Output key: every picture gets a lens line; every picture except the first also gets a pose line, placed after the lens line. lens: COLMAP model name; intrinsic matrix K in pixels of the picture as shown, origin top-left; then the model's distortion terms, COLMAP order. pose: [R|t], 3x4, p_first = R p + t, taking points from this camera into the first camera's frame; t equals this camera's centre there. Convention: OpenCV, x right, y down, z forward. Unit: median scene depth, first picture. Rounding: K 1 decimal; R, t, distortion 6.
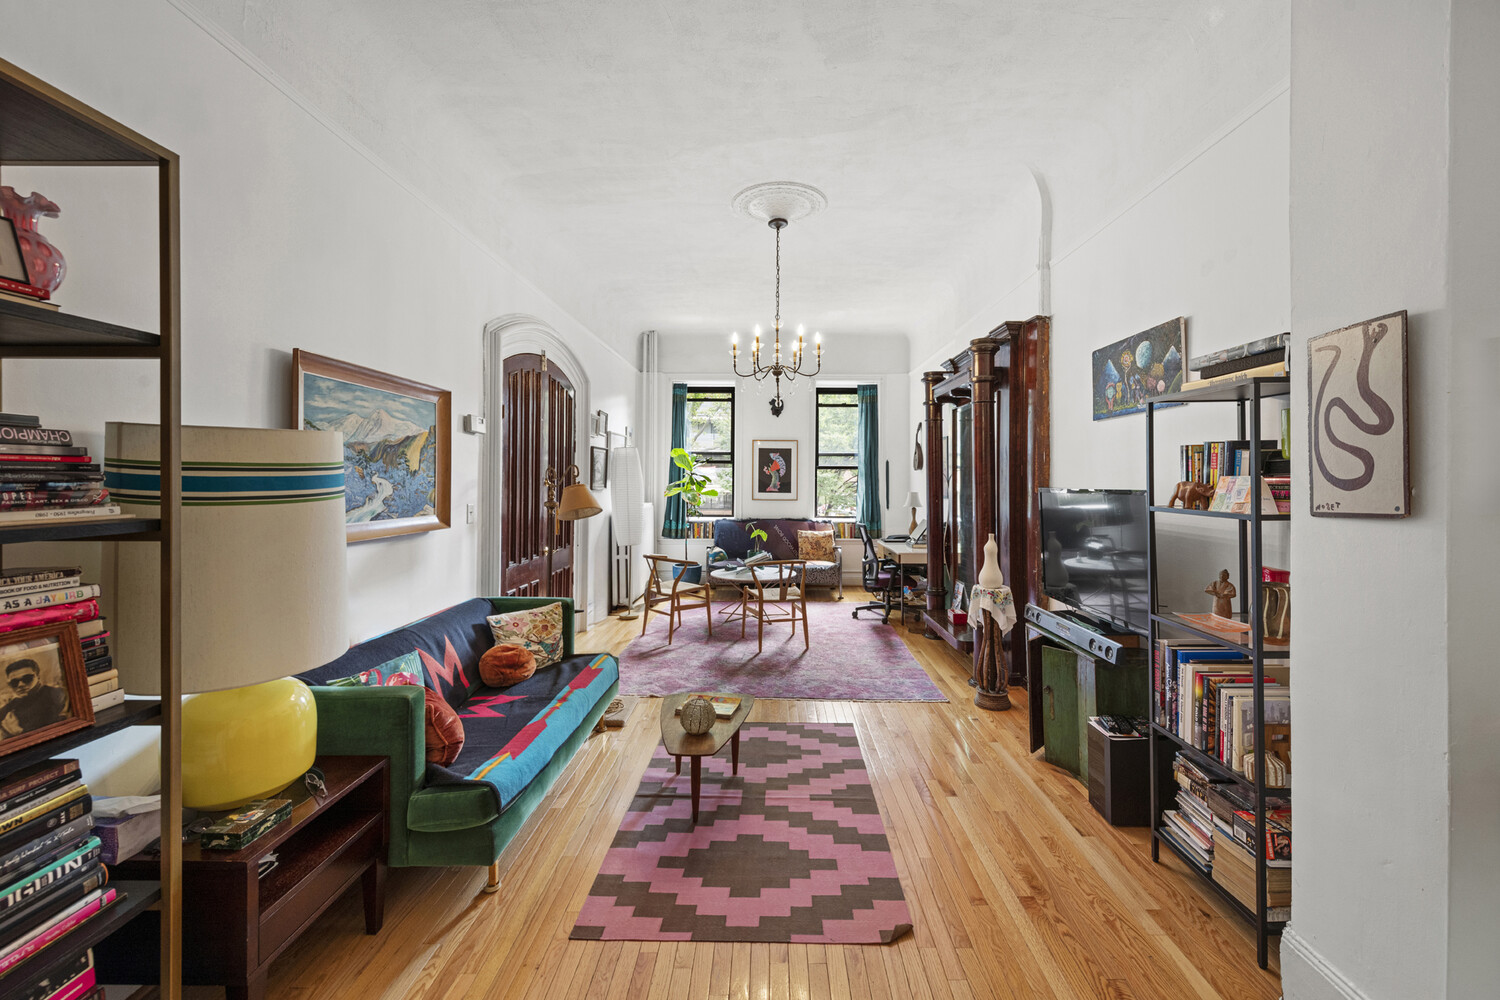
lens RADIAL K [[598.8, 0, 769.8], [0, 598.8, 474.9], [0, 0, 1]] dist [0.000529, 0.000008]
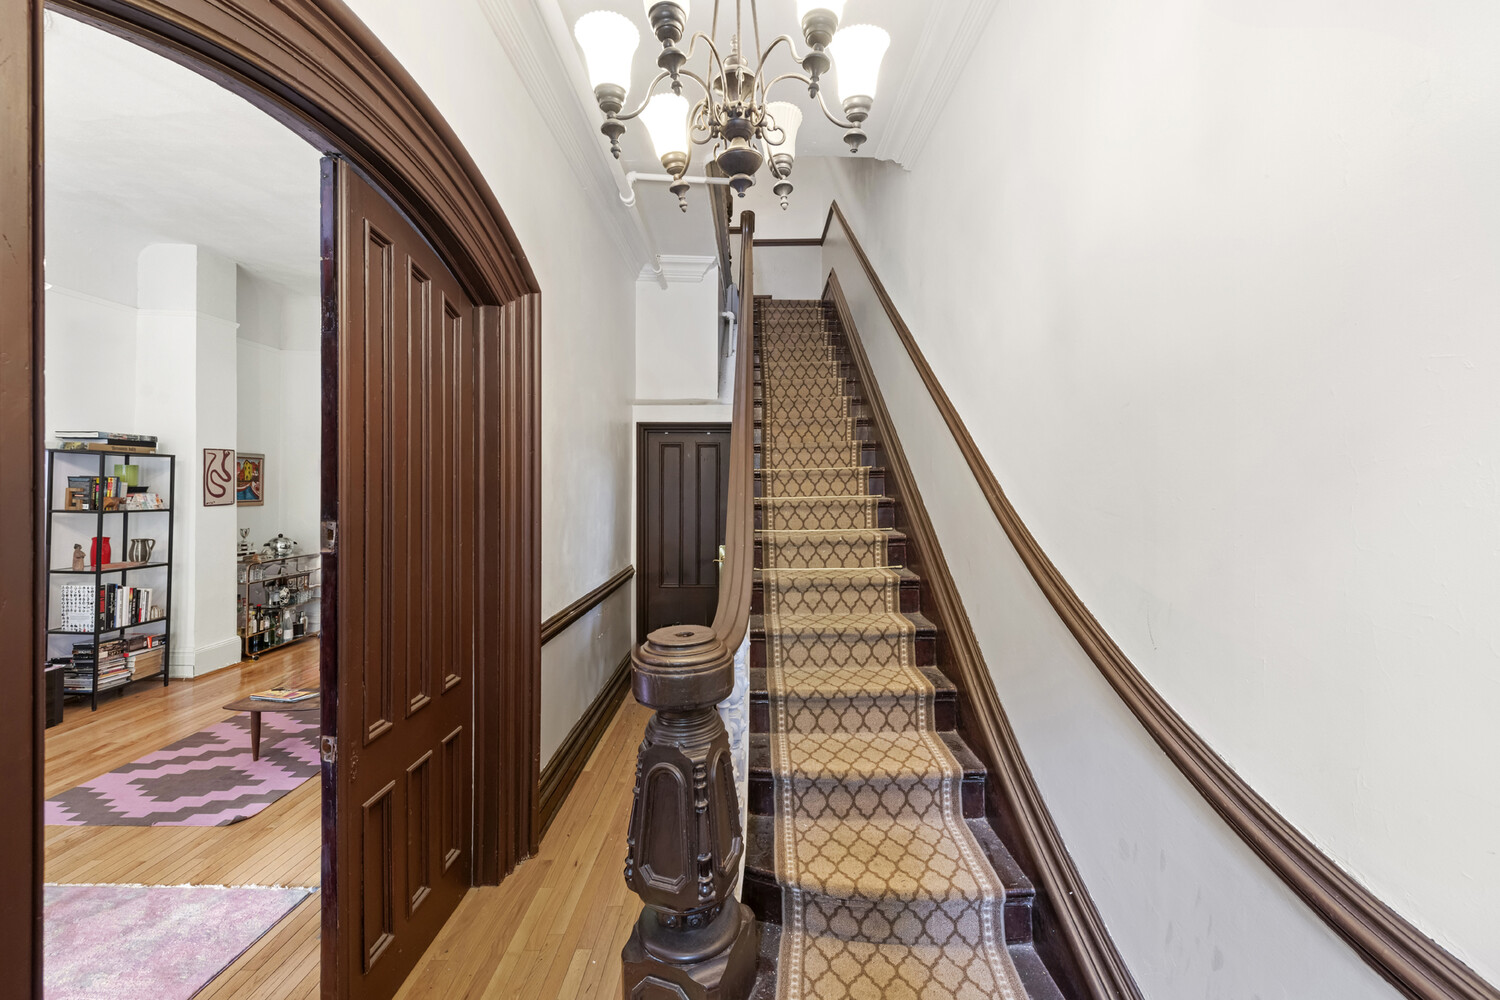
lens RADIAL K [[598.8, 0, 750.4], [0, 598.8, 492.6], [0, 0, 1]] dist [0.000529, 0.000008]
pose [[-0.999965, -0.004160, -0.007316, -0.456266], [-0.004109, 0.999967, -0.007001, 0.001861], [0.007345, -0.006971, -0.999949, 1.001399]]
